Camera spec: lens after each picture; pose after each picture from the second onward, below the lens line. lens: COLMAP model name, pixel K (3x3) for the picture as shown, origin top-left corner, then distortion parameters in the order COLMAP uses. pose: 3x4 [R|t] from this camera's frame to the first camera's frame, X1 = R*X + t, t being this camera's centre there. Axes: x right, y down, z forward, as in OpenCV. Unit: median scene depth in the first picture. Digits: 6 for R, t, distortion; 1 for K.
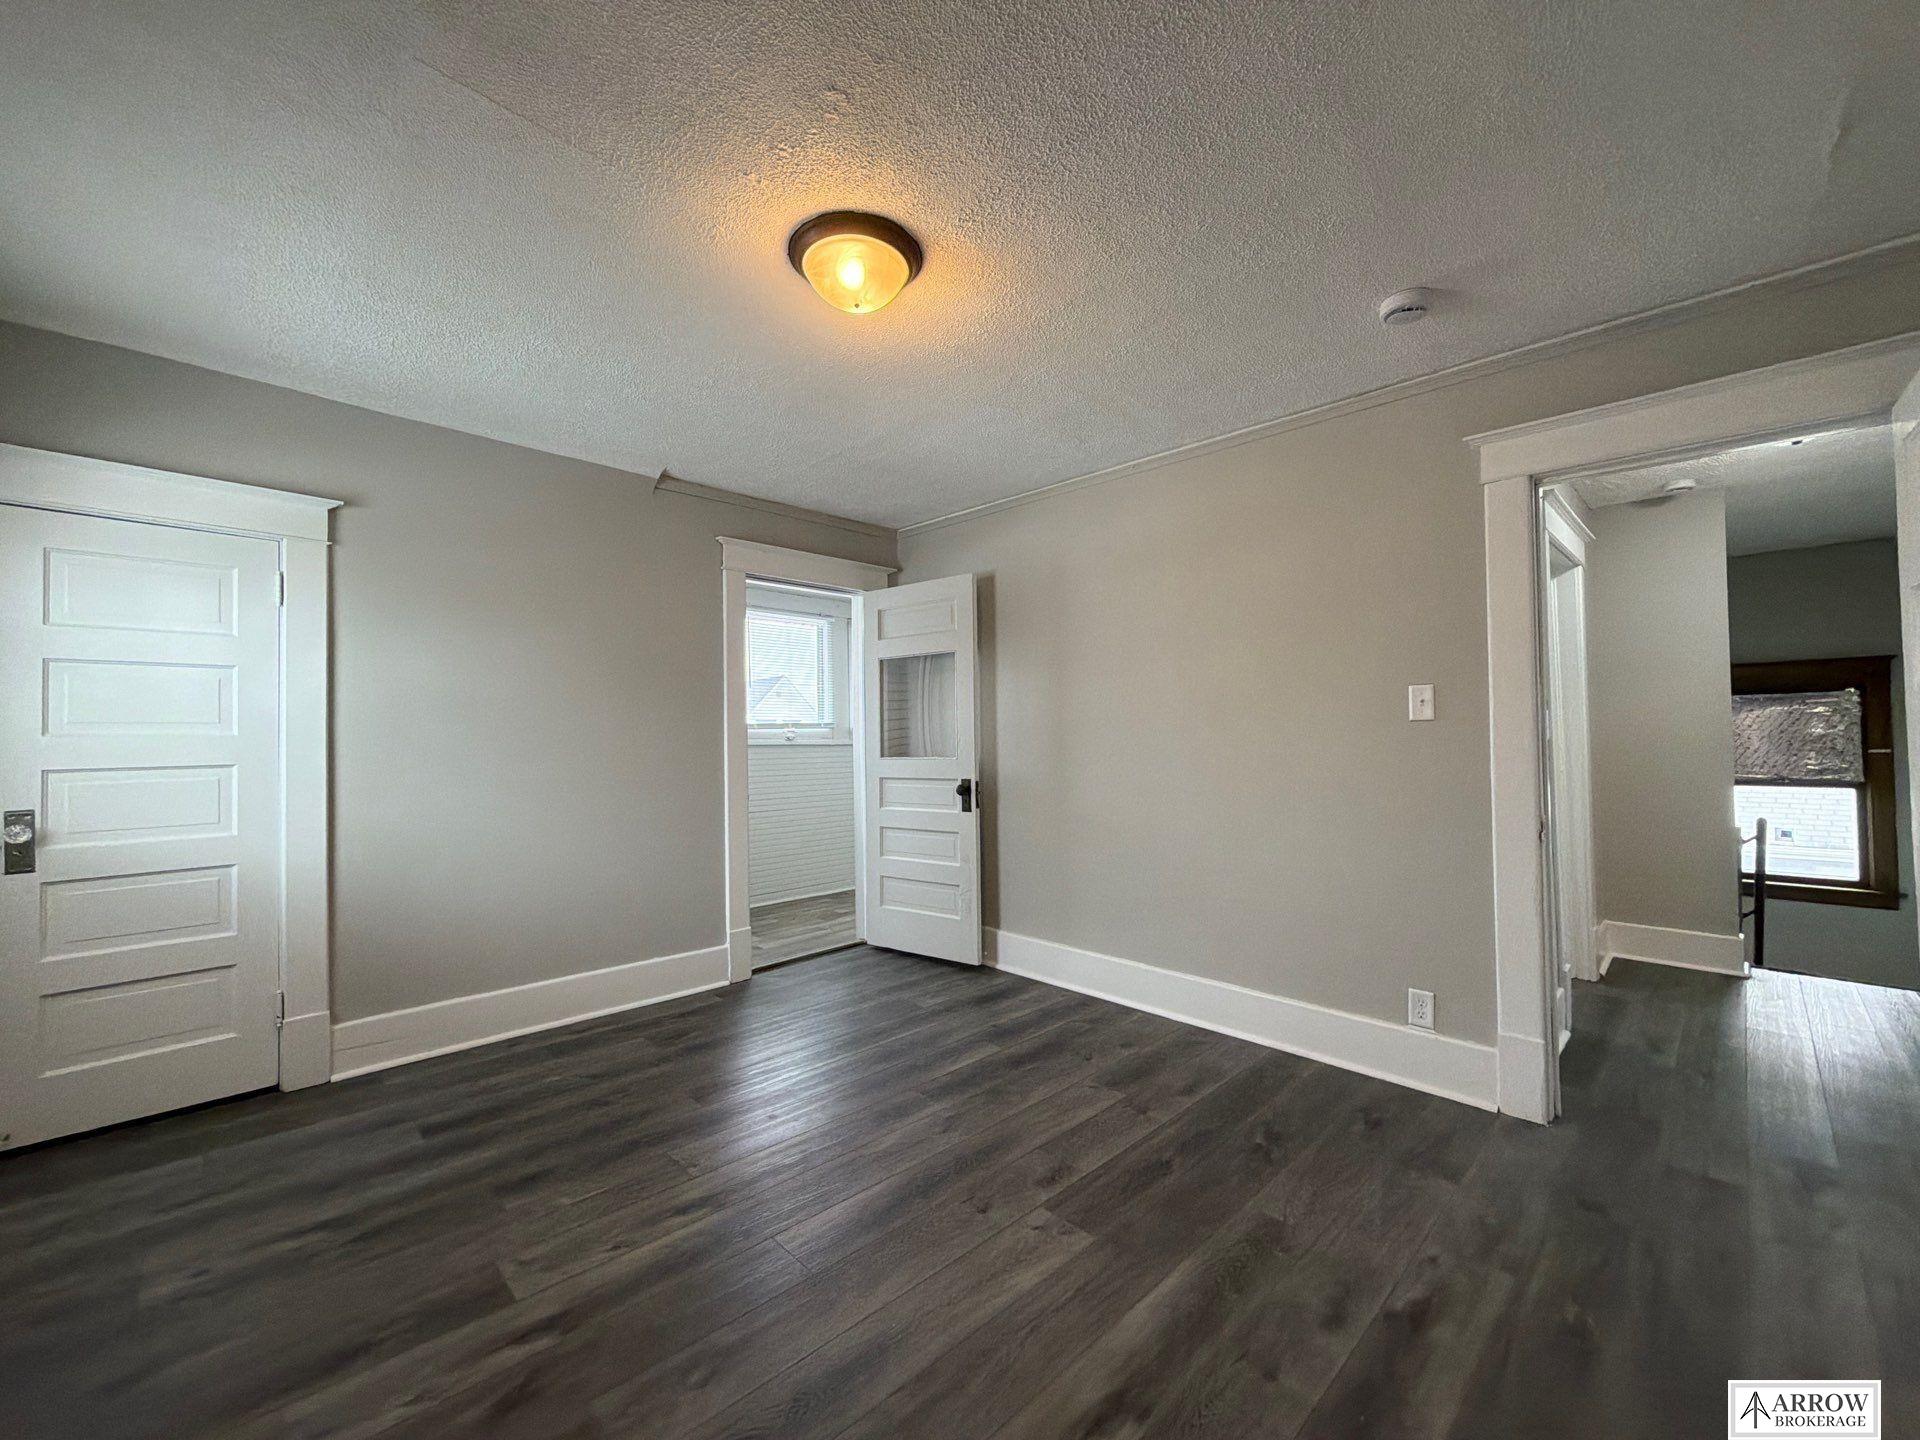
lens RADIAL K [[764.7, 0, 961.4], [0, 764.7, 724.1], [0, 0, 1]] dist [-0.000807, -0.000041]
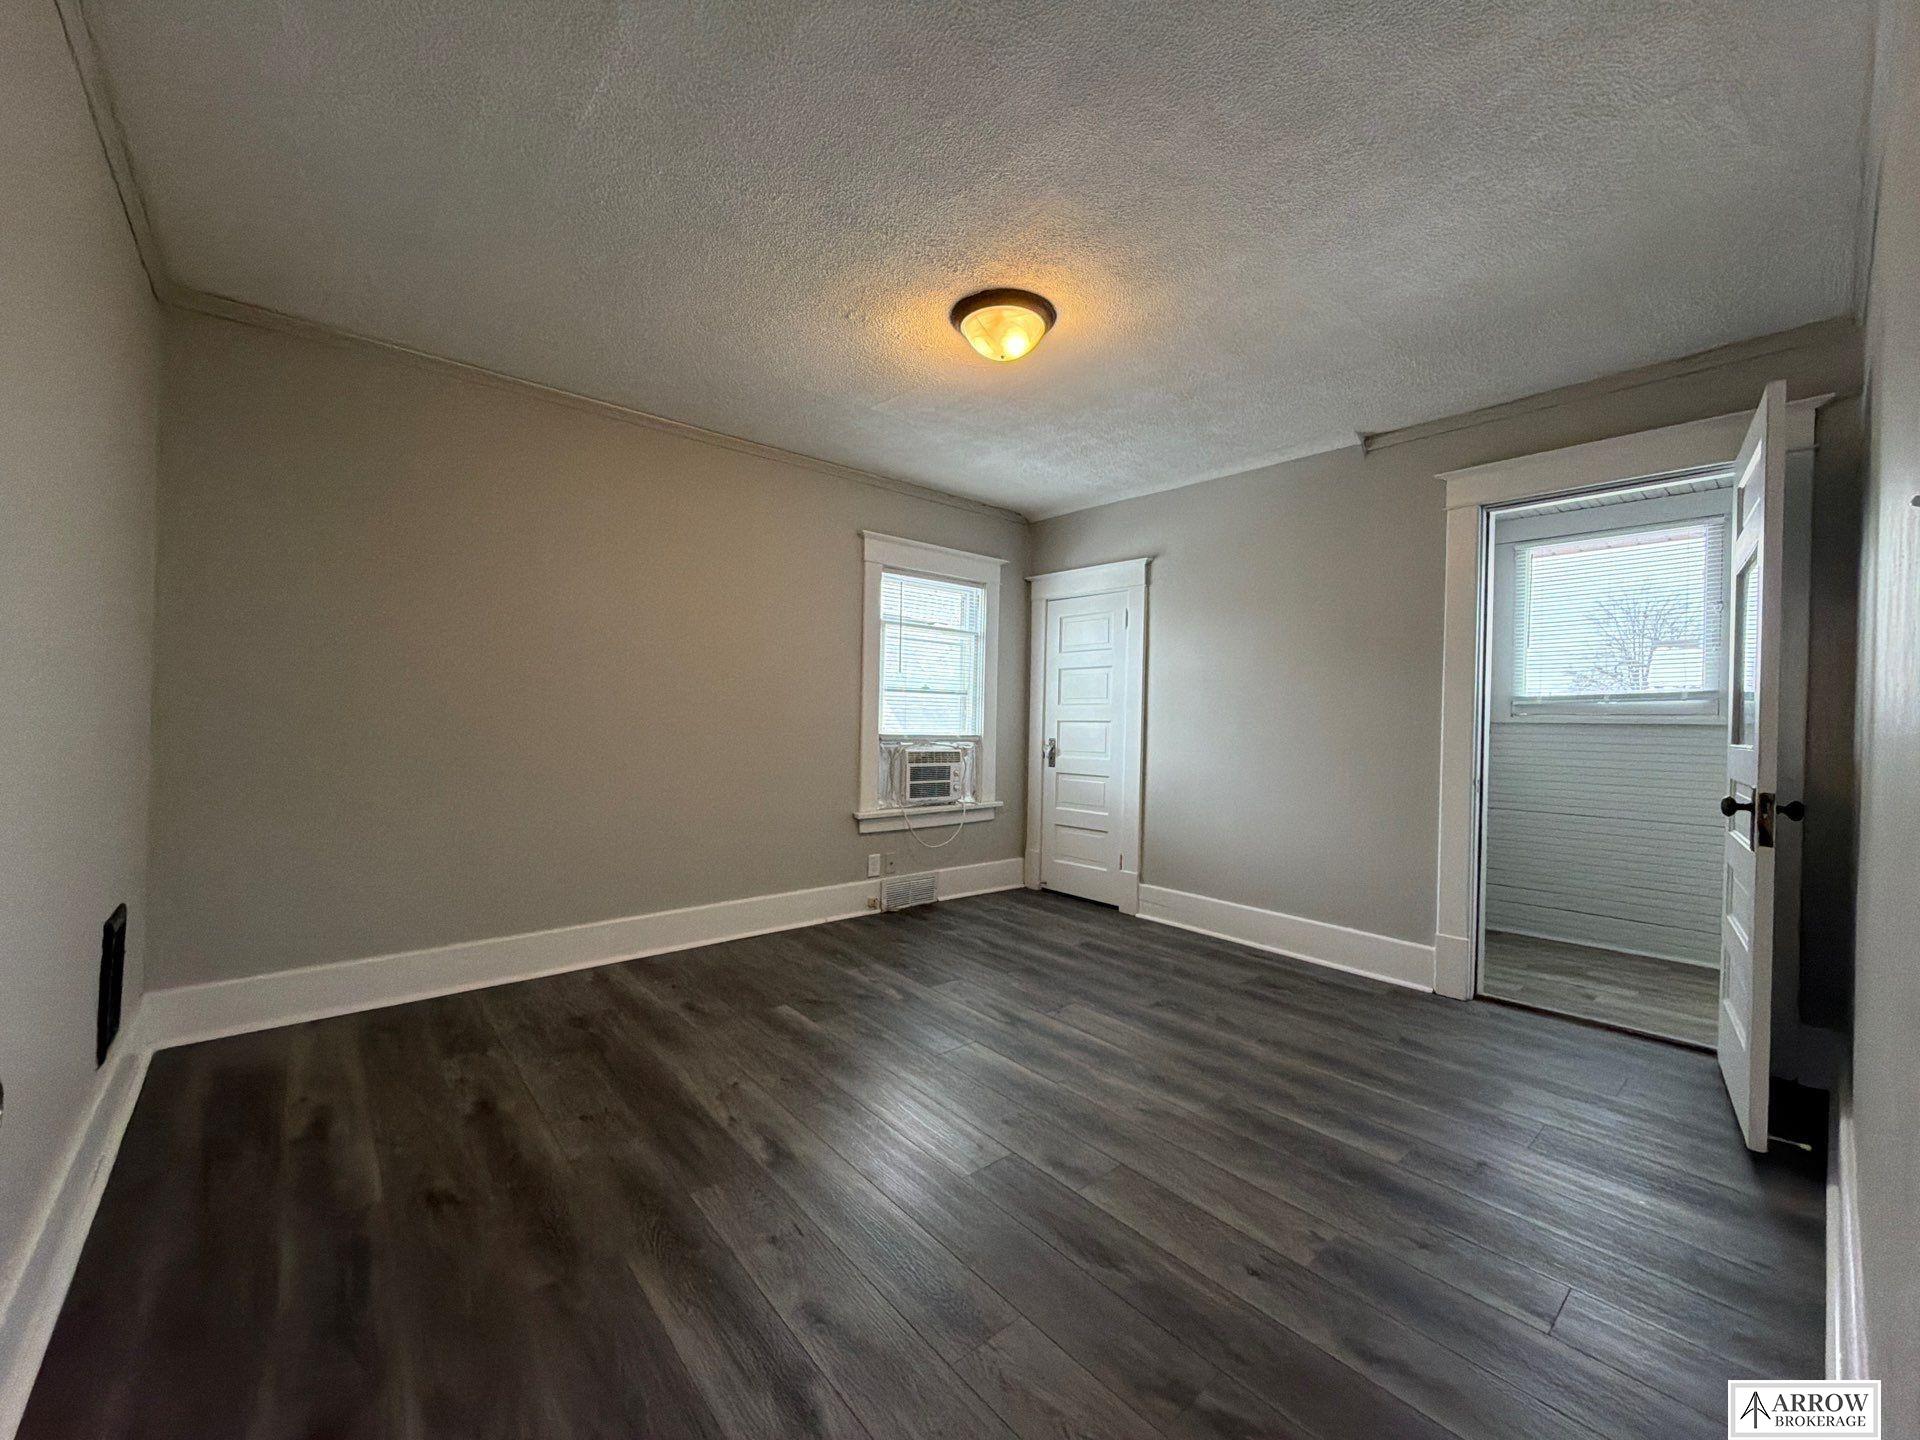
lens RADIAL K [[764.7, 0, 961.4], [0, 764.7, 724.1], [0, 0, 1]] dist [-0.000807, -0.000041]
pose [[-0.063667, 0.018288, -0.997804, 0.809244], [0.002701, 0.999832, 0.018153, 0.024994], [0.997968, -0.001539, -0.063706, 0.717902]]
